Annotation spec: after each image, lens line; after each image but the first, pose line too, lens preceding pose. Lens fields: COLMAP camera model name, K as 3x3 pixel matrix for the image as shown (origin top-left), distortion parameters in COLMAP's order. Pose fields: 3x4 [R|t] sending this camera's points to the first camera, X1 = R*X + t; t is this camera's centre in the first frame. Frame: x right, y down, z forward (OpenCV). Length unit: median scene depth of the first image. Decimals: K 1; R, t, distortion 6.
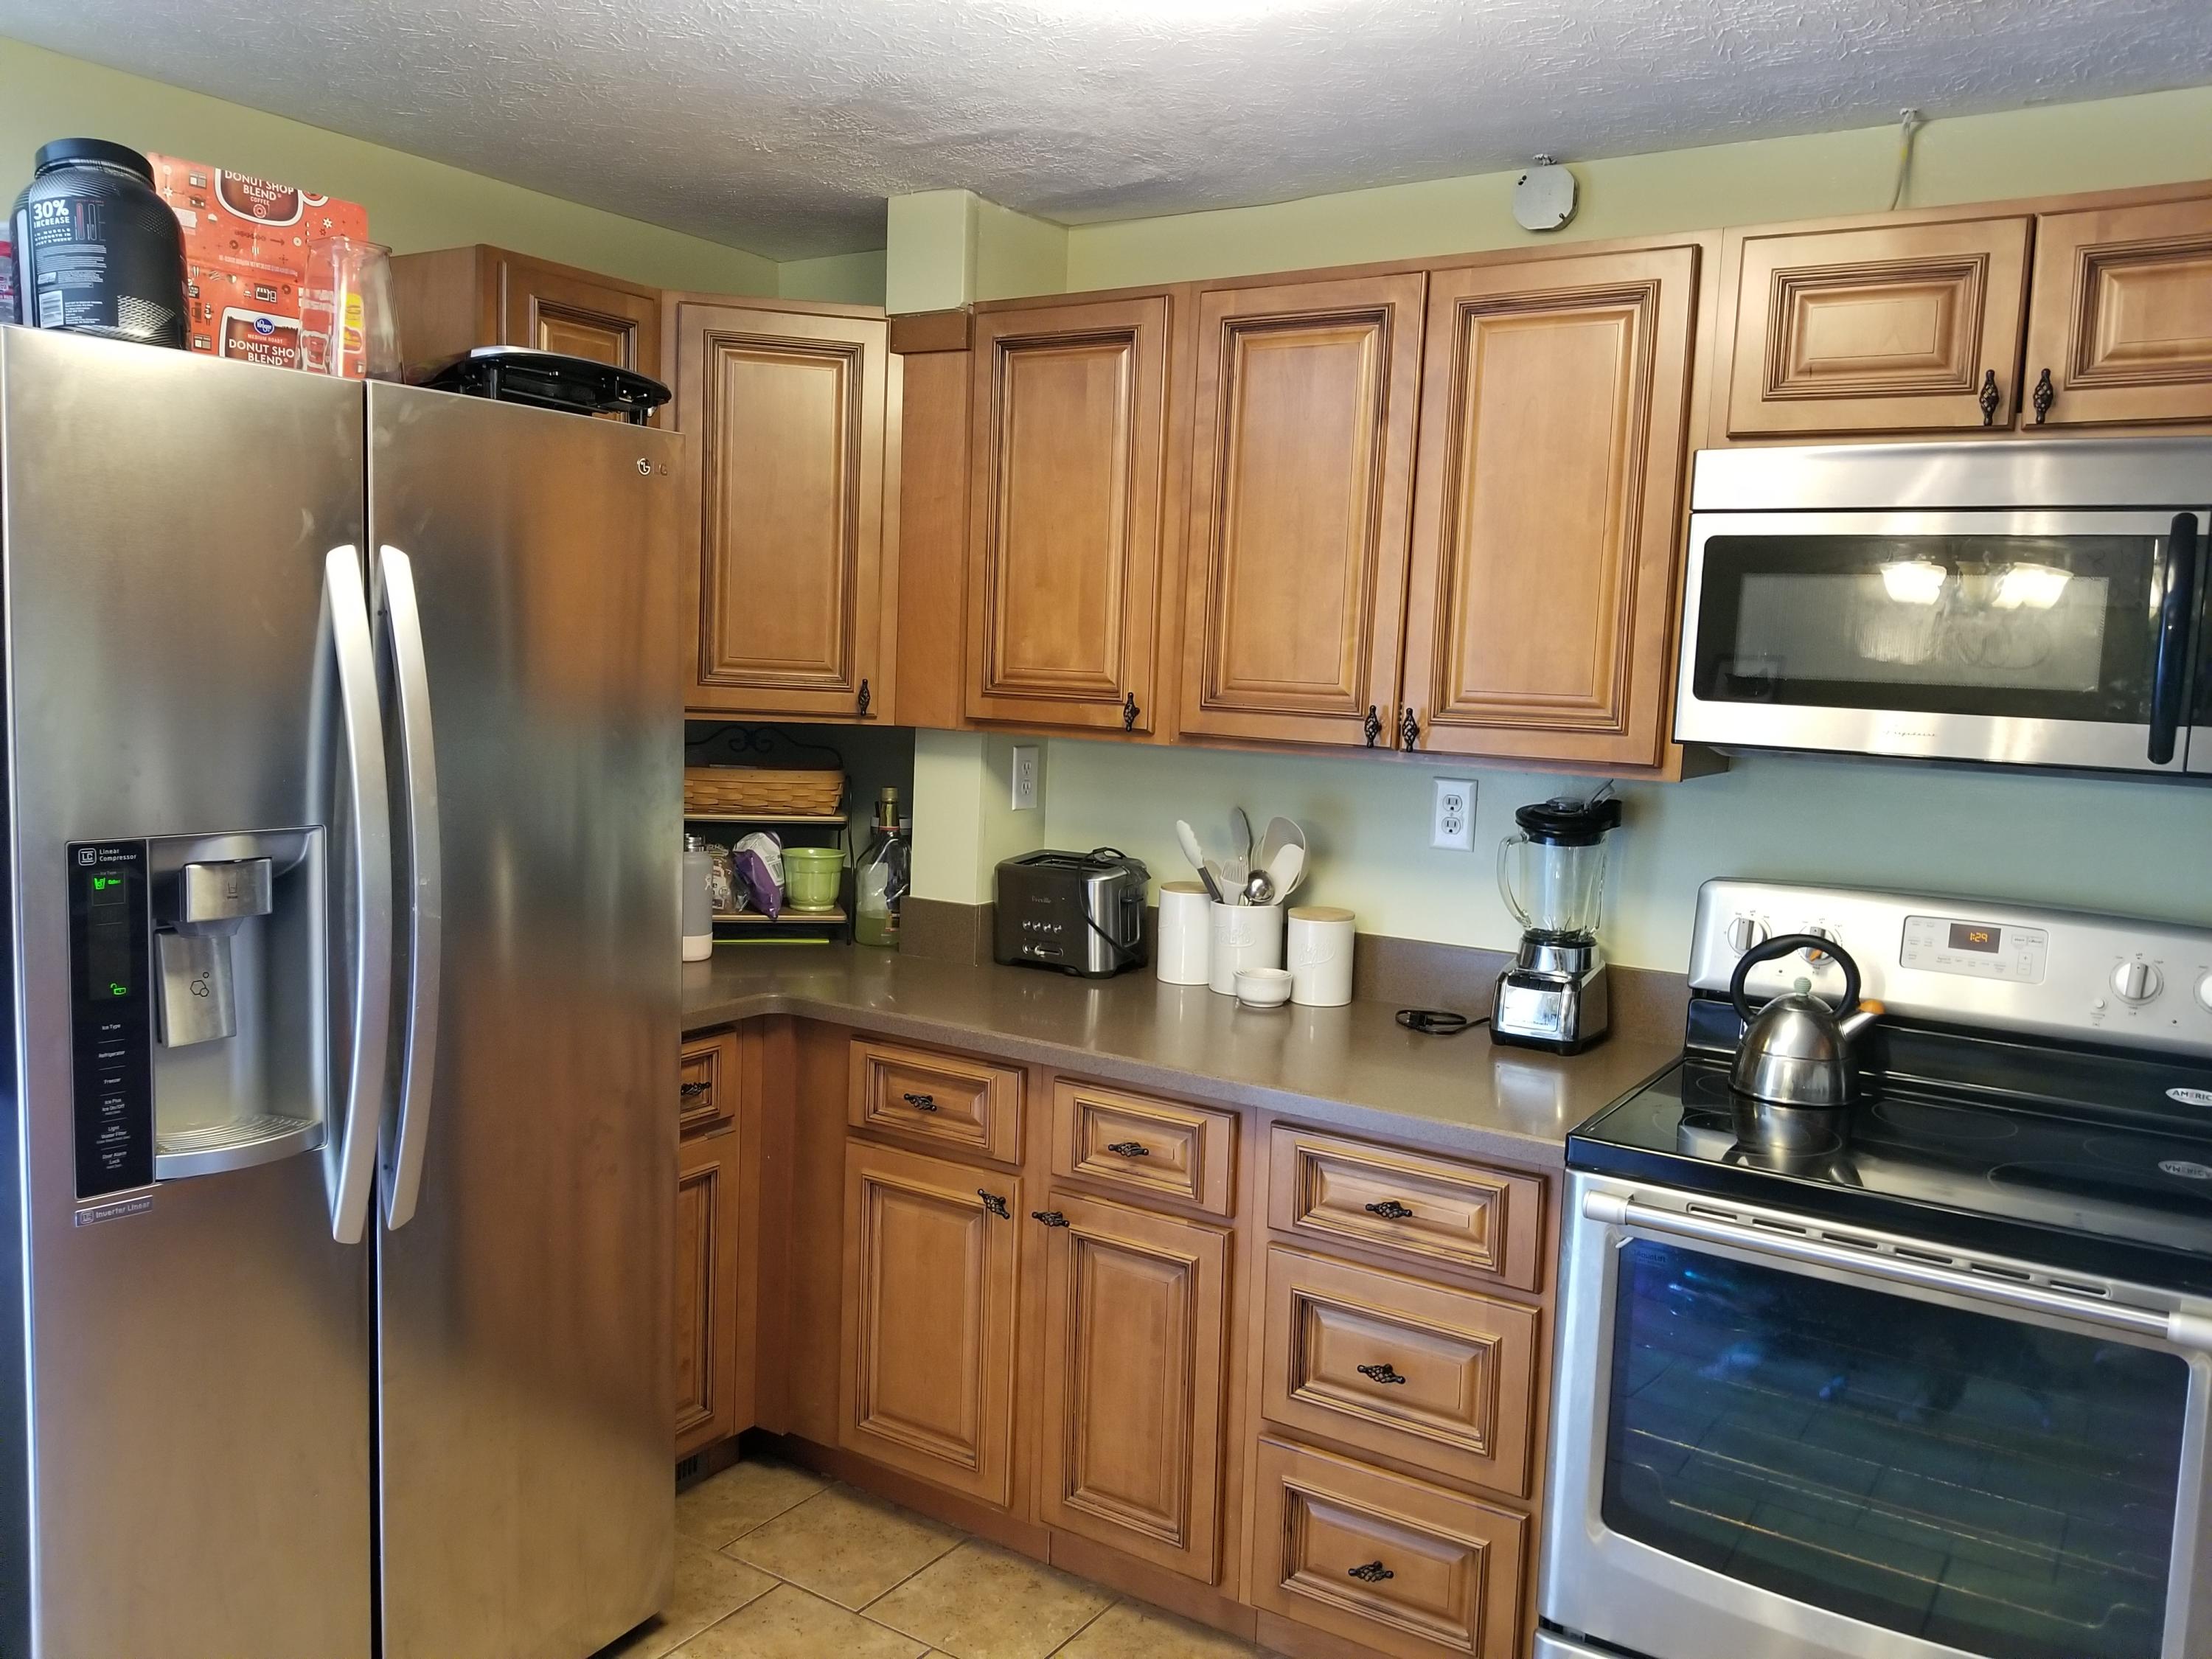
lens RADIAL K [[1724.1, 0, 1106.9], [0, 1724.1, 843.3], [0, 0, 1]] dist [0.064936, -0.087079]
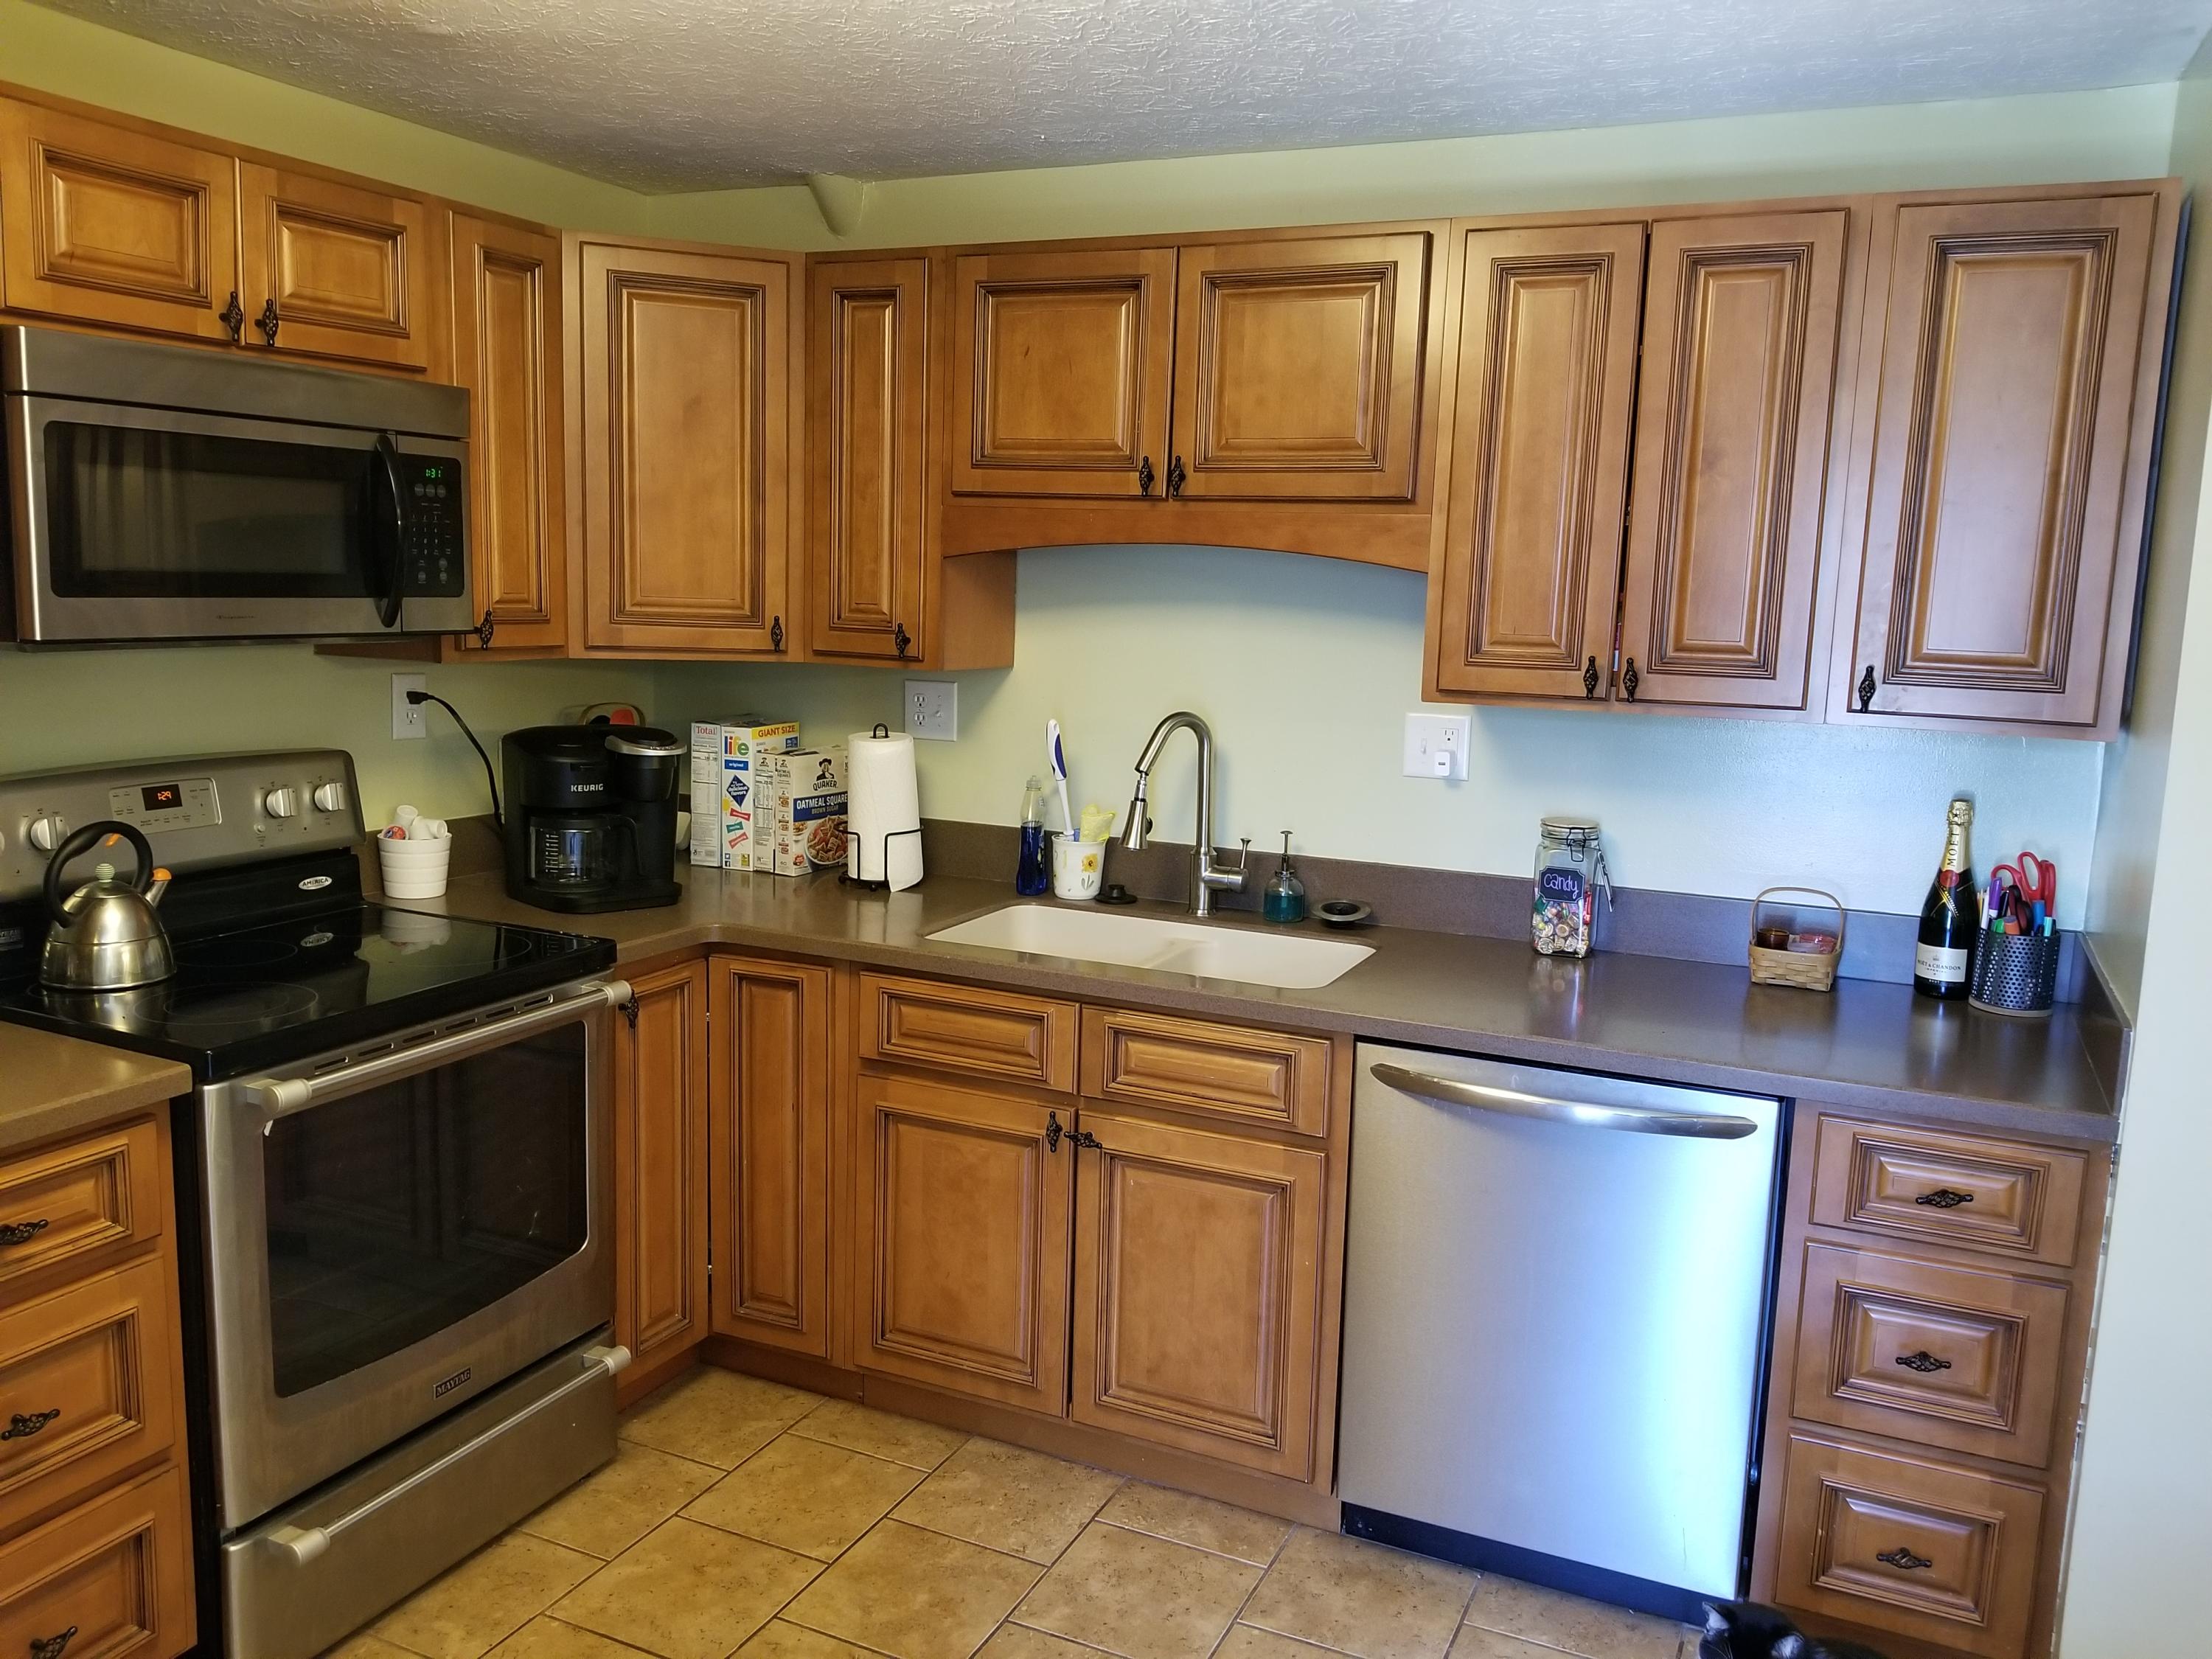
lens RADIAL K [[1504.5, 0, 1106.0], [0, 1504.5, 829.5], [0, 0, 1]] dist [0.075737, -0.105617]
pose [[0.983807, -0.025197, 0.177452, -0.160930], [0.016260, 0.998534, 0.051637, -0.015532], [-0.178493, -0.047915, 0.982774, 0.097589]]
